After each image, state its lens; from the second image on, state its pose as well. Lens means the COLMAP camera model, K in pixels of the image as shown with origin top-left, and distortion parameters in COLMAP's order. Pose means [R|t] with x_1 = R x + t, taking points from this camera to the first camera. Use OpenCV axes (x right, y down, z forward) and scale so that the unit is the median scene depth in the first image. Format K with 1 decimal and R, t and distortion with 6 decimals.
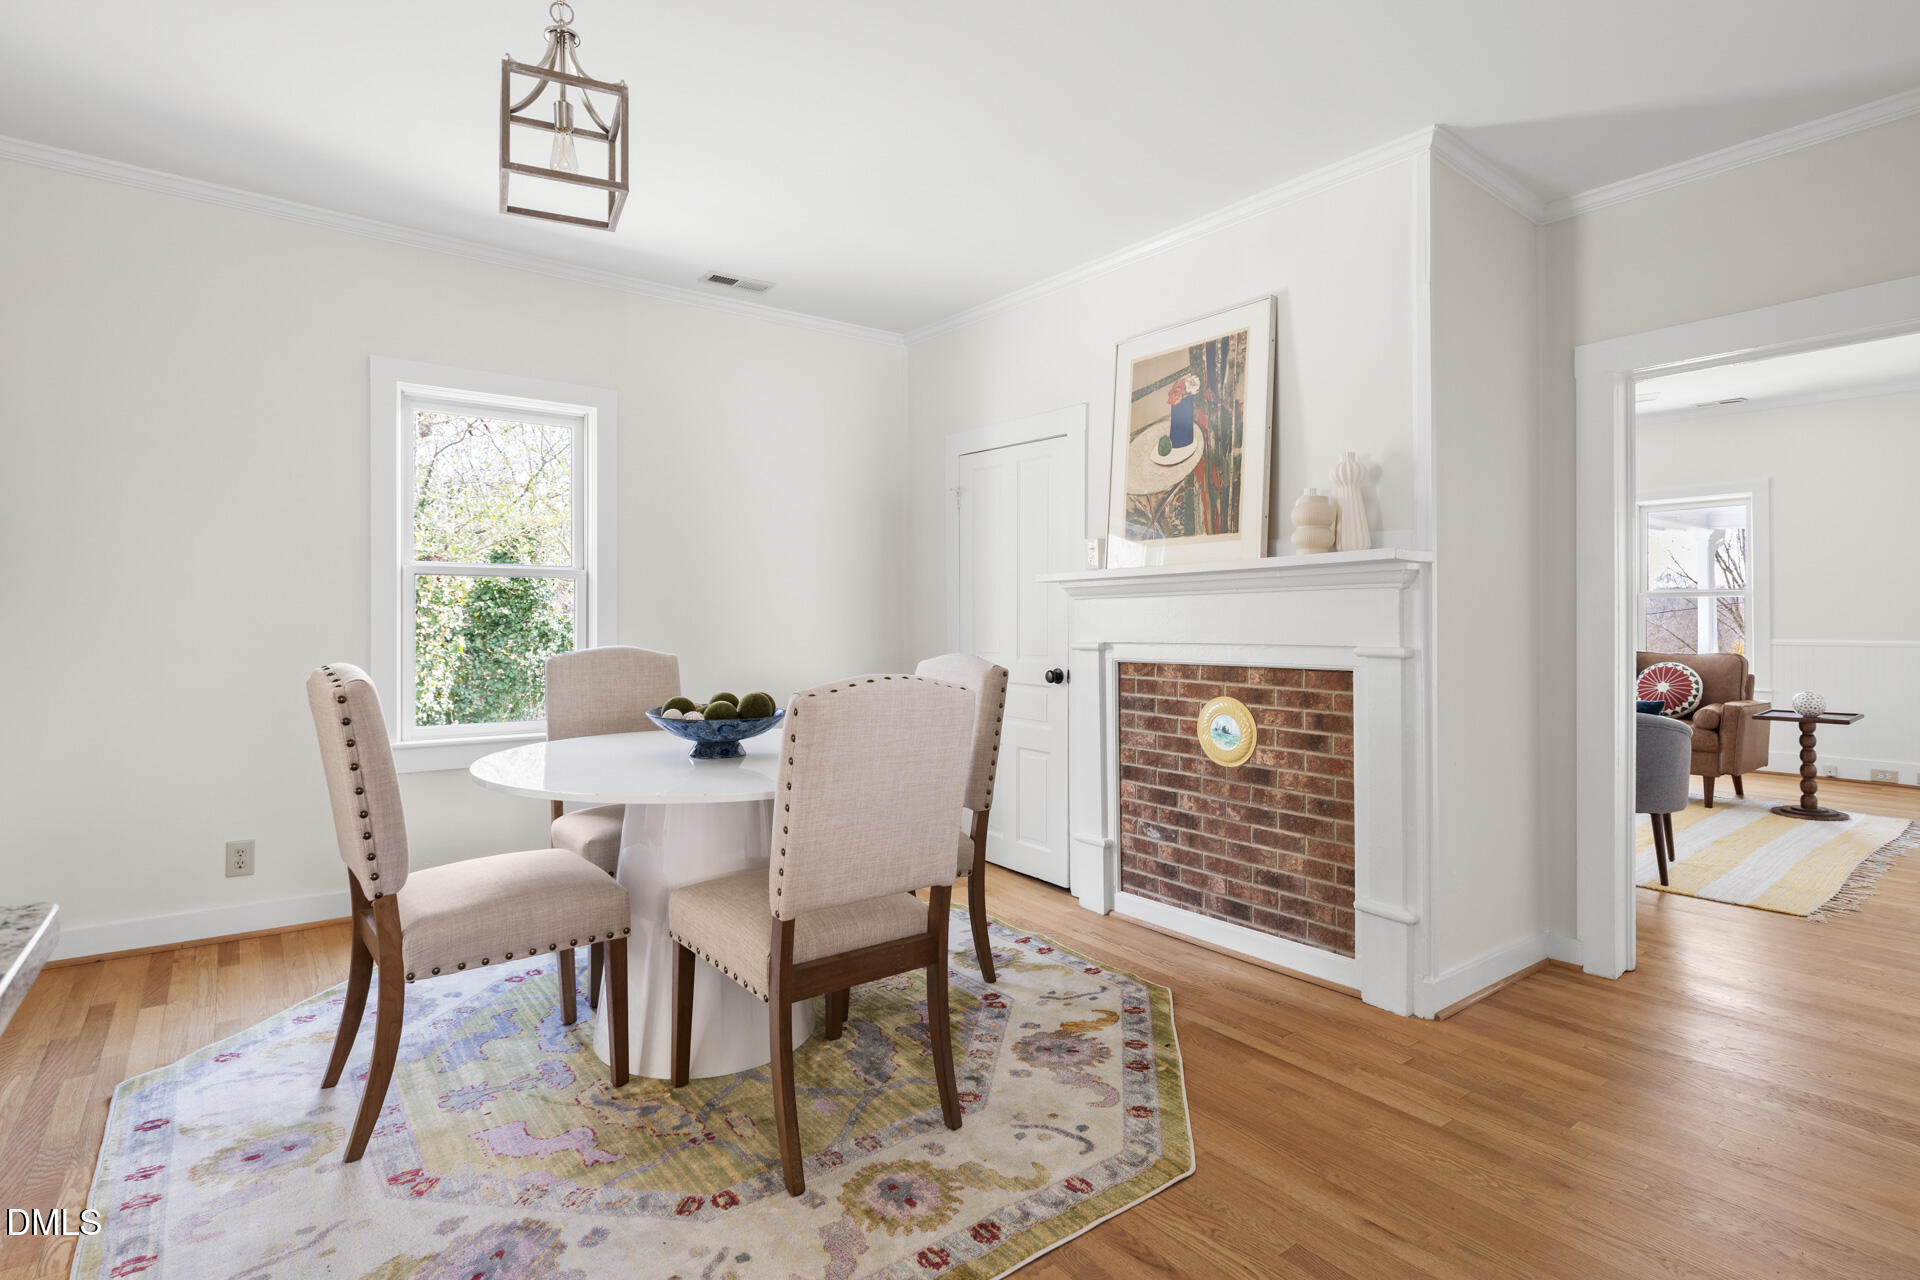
lens RADIAL K [[948.5, 0, 967.3], [0, 948.5, 607.1], [0, 0, 1]] dist [0.000041, -0.000252]
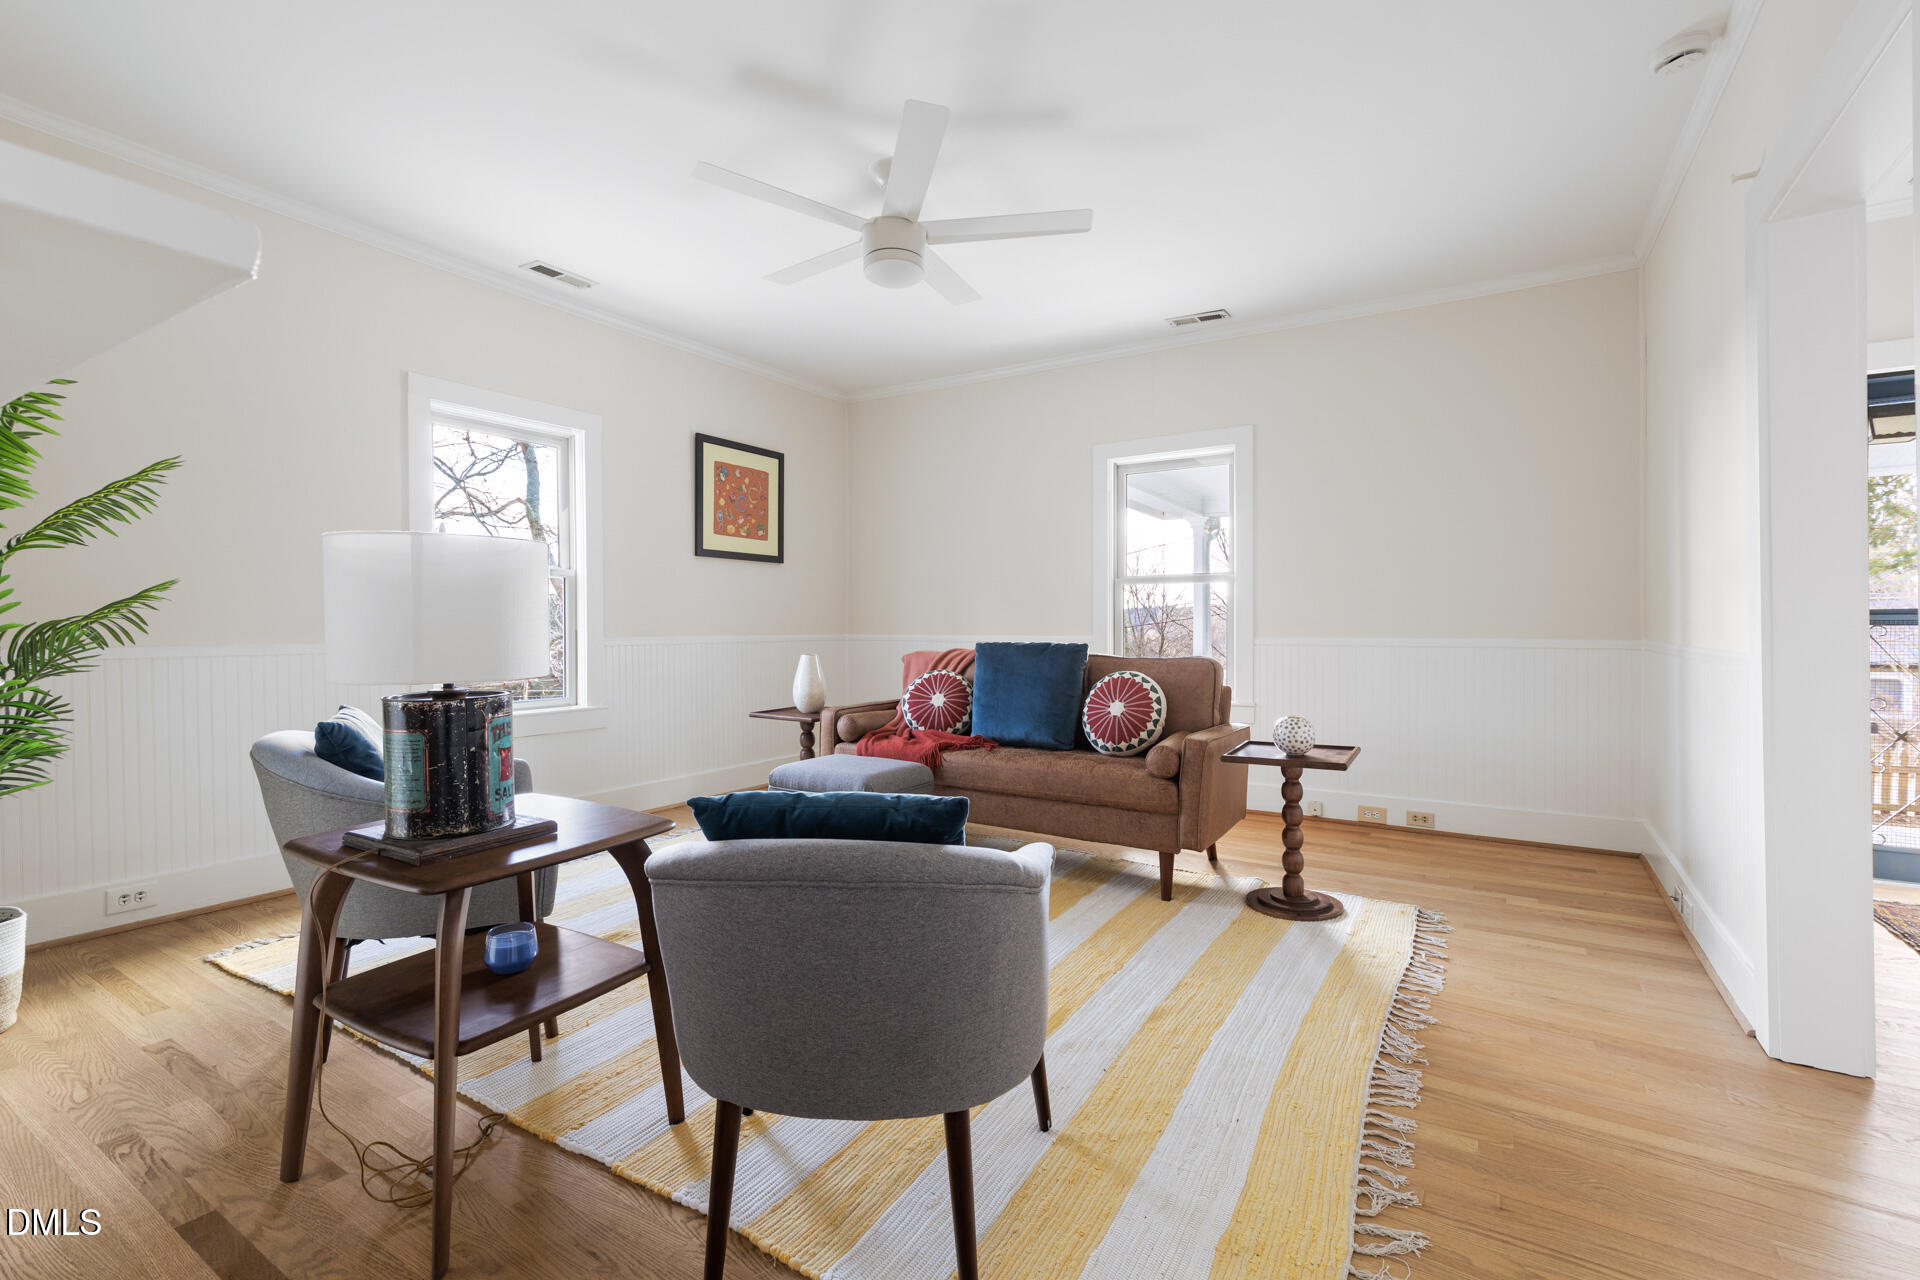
lens RADIAL K [[861.5, 0, 952.4], [0, 861.5, 621.7], [0, 0, 1]] dist [-0.000762, 0.000199]
pose [[0.939107, 0.001363, 0.343622, 0.428443], [-0.002570, 0.999992, 0.003057, 0.022536], [-0.343615, -0.003754, 0.939103, 0.485153]]
